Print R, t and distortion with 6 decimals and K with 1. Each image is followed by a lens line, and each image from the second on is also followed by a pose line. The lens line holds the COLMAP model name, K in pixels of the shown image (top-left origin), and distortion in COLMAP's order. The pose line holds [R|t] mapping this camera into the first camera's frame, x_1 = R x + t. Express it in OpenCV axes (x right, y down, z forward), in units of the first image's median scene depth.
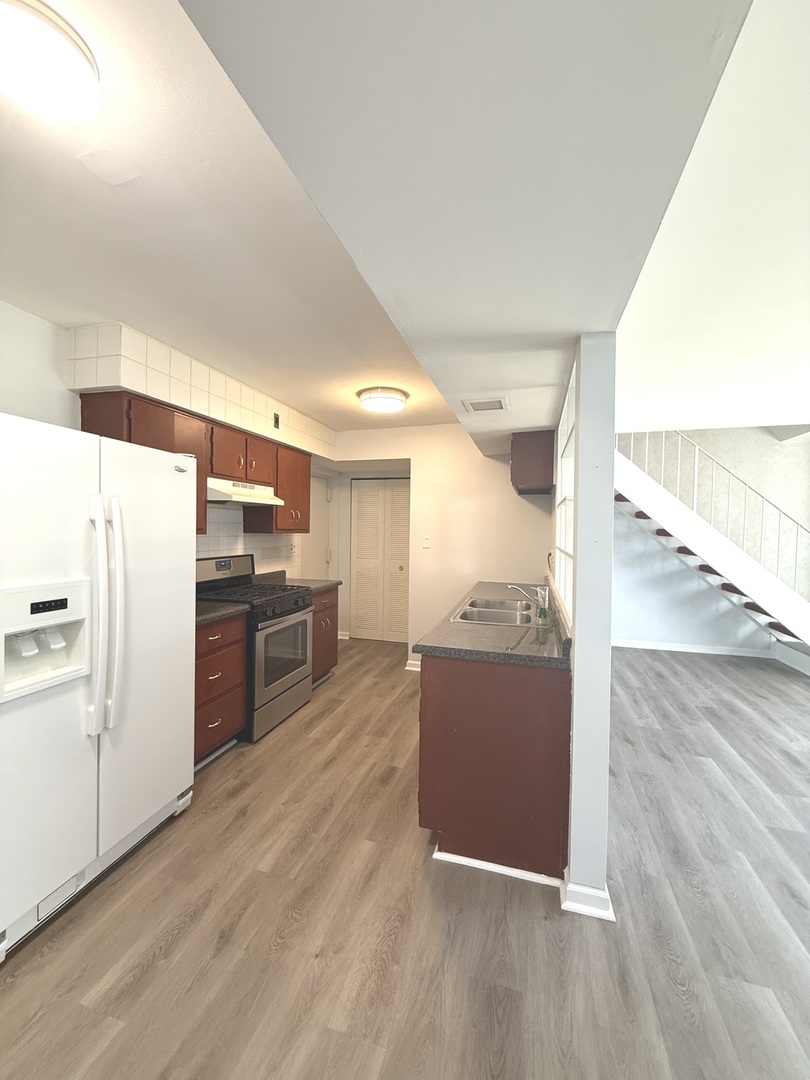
lens RADIAL K [[431.6, 0, 405.0], [0, 431.6, 540.0], [0, 0, 1]] dist [-0.001177, 0.000154]
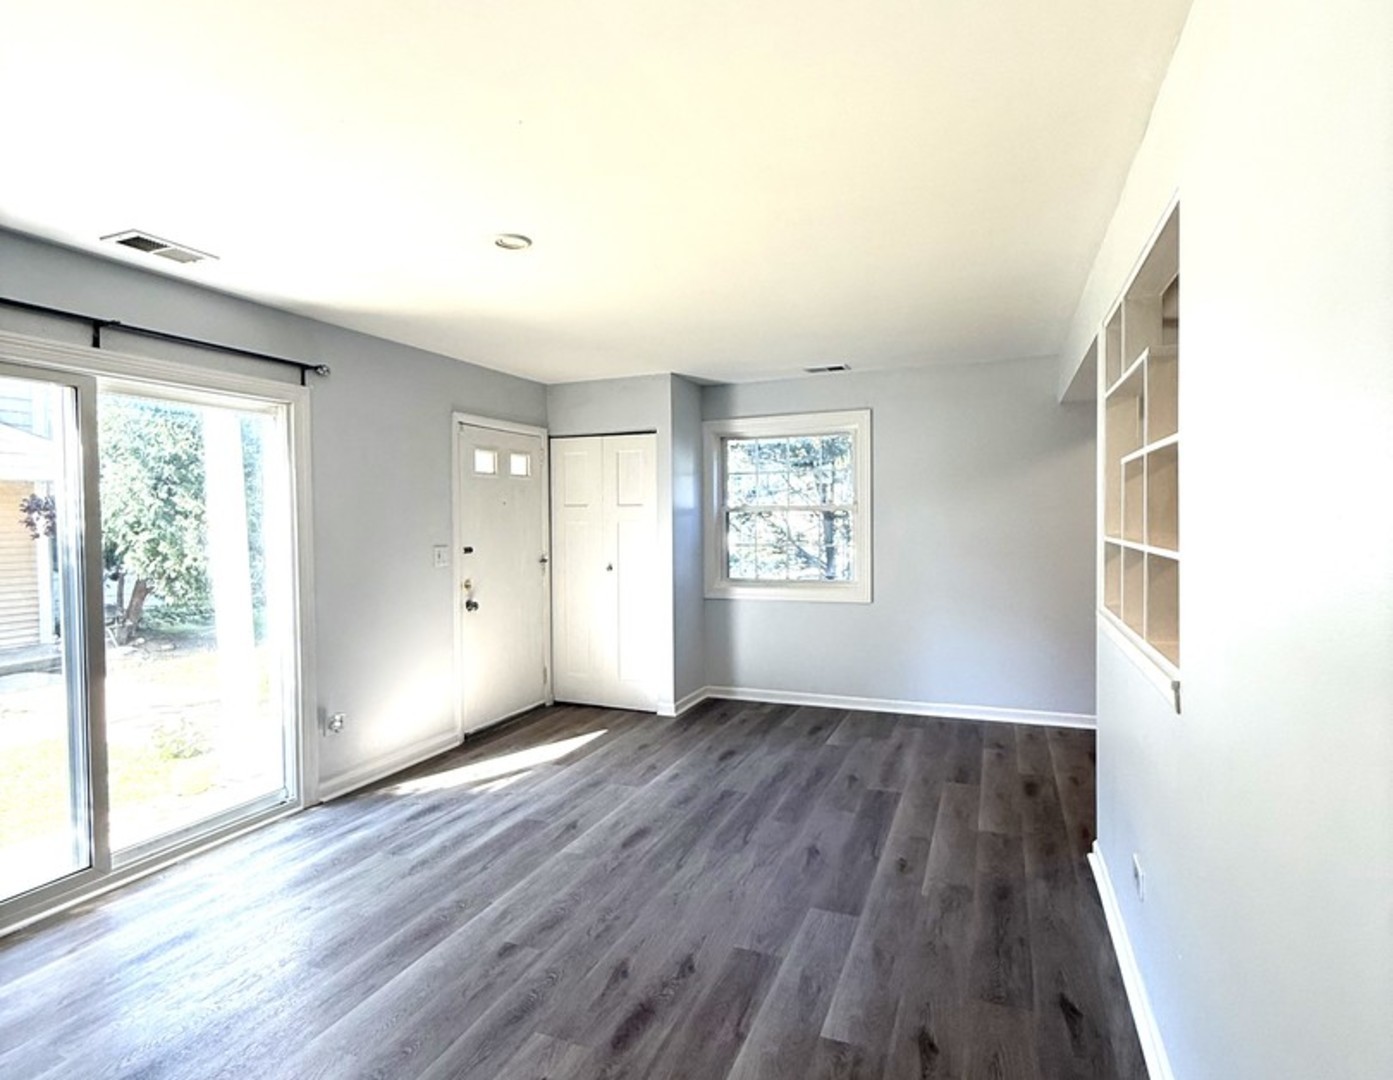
lens RADIAL K [[738.1, 0, 696.5], [0, 738.1, 540.0], [0, 0, 1]] dist [-0.001006, -0.000198]
pose [[-0.994962, -0.002493, 0.100220, 0.752625], [0.002876, 0.998570, 0.053387, -0.028754], [-0.100210, 0.053406, -0.993532, 1.701952]]
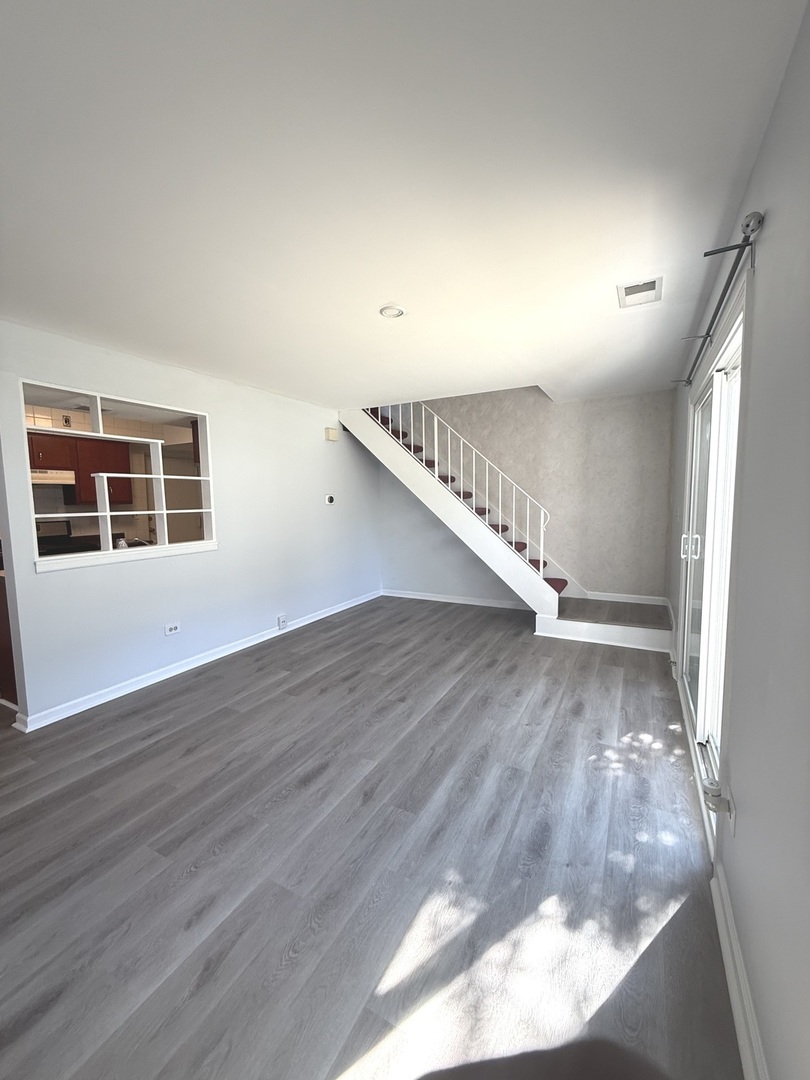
lens RADIAL K [[431.6, 0, 405.0], [0, 431.6, 540.0], [0, 0, 1]] dist [-0.001177, 0.000154]
pose [[0.977768, -0.007522, -0.209554, 1.302868], [0.022524, 0.997342, 0.069298, 0.030973], [0.208476, -0.072477, 0.975338, -0.154728]]
